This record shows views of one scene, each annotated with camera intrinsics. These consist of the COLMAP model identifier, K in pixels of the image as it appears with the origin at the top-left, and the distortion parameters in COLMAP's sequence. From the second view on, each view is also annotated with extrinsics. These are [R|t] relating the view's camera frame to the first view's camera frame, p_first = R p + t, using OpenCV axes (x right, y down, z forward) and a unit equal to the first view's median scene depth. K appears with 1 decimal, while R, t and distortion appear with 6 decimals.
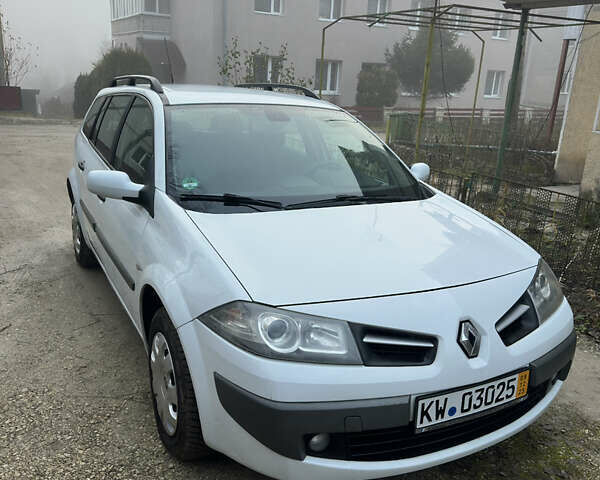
lens RADIAL K [[555.2, 0, 300.0], [0, 555.2, 240.0], [0, 0, 1]] dist [0.074059, -0.218781]
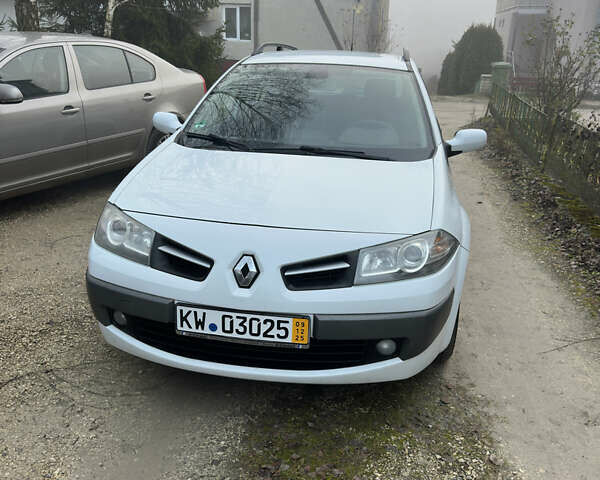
lens RADIAL K [[555.2, 0, 300.0], [0, 555.2, 240.0], [0, 0, 1]] dist [0.074059, -0.218781]
pose [[0.802331, 0.184662, -0.567595, 1.001238], [-0.163683, 0.982554, 0.088288, 0.003973], [0.573997, 0.022069, 0.818560, 0.169172]]
